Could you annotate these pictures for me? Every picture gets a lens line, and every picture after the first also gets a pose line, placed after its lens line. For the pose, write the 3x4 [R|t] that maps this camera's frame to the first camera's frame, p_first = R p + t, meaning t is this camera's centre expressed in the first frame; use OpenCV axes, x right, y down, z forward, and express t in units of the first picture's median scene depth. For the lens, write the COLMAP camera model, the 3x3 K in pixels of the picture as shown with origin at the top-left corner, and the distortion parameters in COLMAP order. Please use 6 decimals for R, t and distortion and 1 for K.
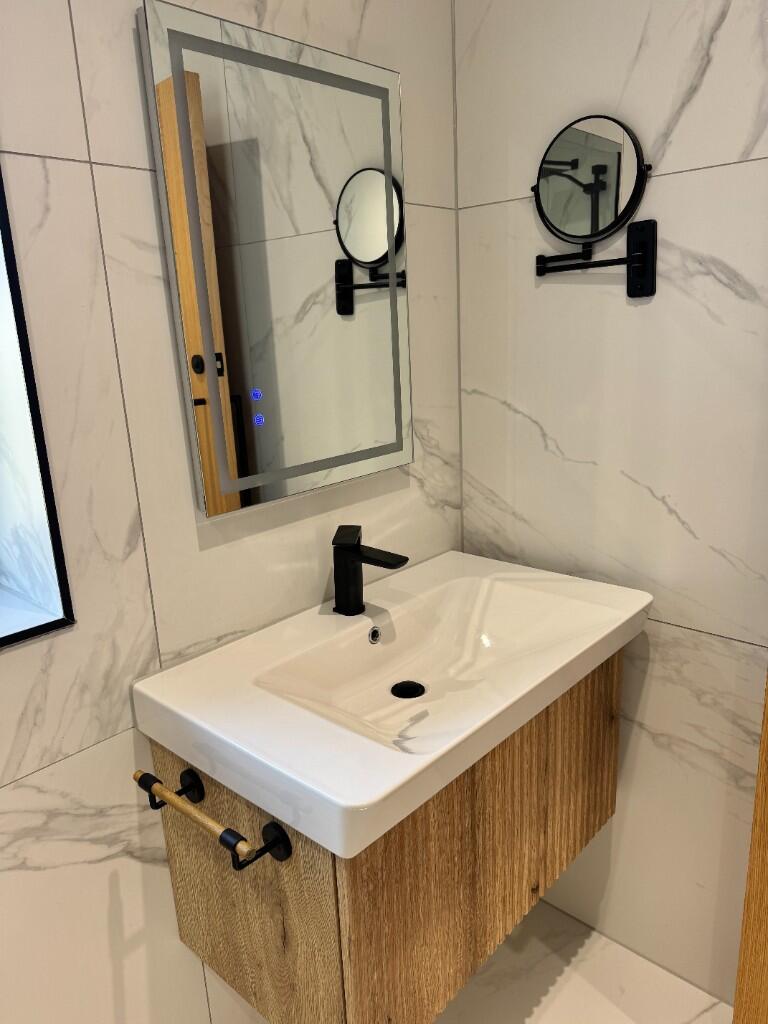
lens RADIAL K [[720.7, 0, 387.8], [0, 720.7, 518.5], [0, 0, 1]] dist [0.082822, -0.113178]
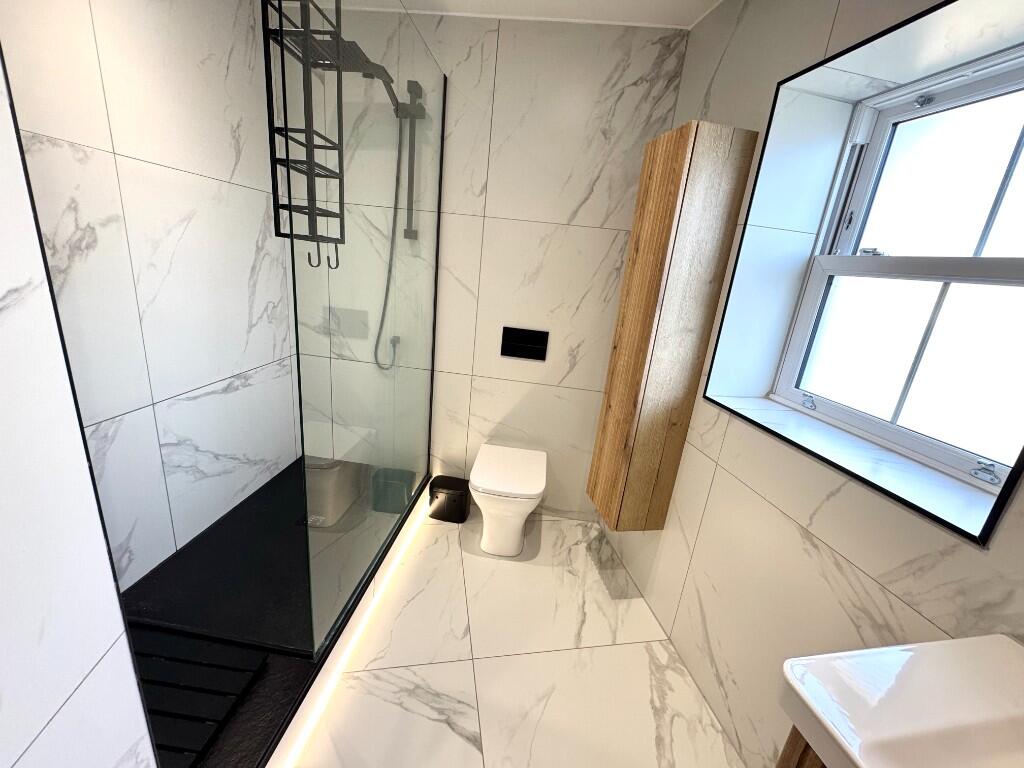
lens RADIAL K [[409.5, 0, 512.0], [0, 409.5, 384.0], [0, 0, 1]] dist [-0.003928, -0.000089]
pose [[-0.608783, 0.210289, -0.764959, 0.479549], [-0.277119, 0.847123, 0.453418, -0.166020], [0.743363, 0.488018, -0.457439, 0.469376]]
